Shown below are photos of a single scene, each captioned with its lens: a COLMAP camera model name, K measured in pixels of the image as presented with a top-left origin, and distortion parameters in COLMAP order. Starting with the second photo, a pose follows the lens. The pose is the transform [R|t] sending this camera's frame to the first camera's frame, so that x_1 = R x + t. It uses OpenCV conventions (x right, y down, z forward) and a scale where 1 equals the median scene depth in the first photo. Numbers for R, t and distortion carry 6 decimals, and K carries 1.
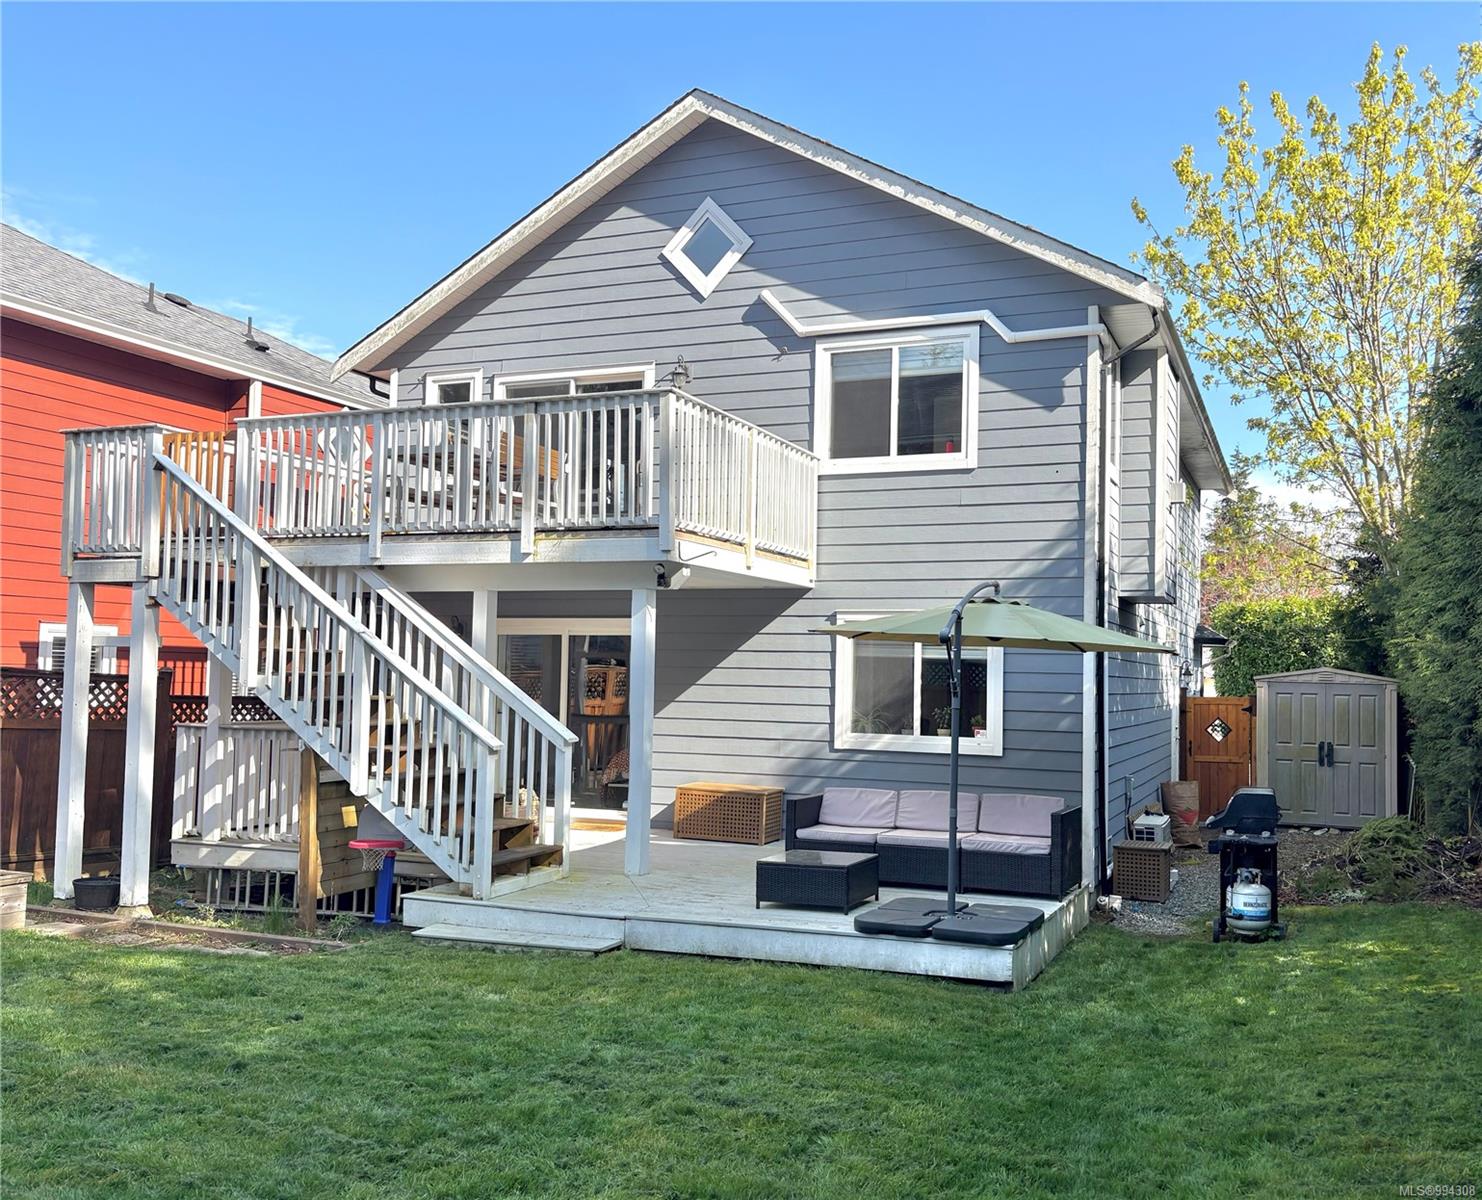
lens RADIAL K [[1250.5, 0, 751.9], [0, 1250.5, 603.1], [0, 0, 1]] dist [0.037143, -0.028743]
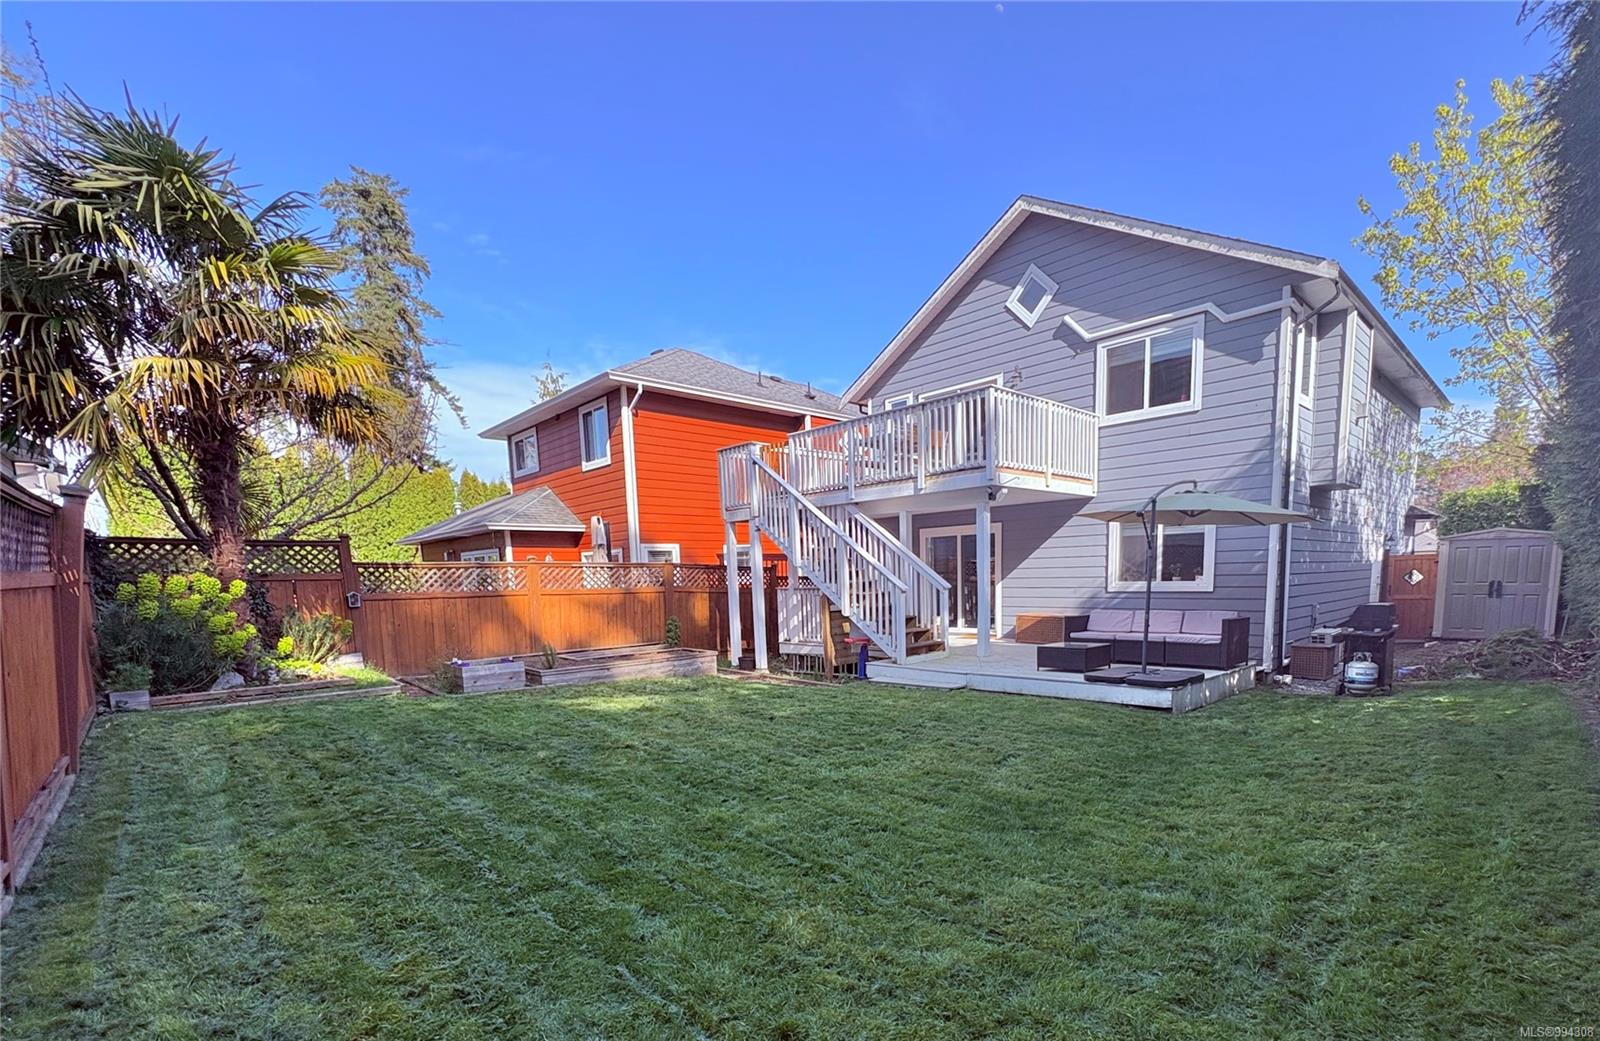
lens RADIAL K [[690.2, 0, 806.7], [0, 690.2, 663.6], [0, 0, 1]] dist [-0.002500, -0.000126]
pose [[0.905330, 0.020410, -0.424218, 0.103759], [0.058592, 0.983292, 0.172350, 0.028652], [0.420648, -0.180890, 0.889007, -0.046973]]
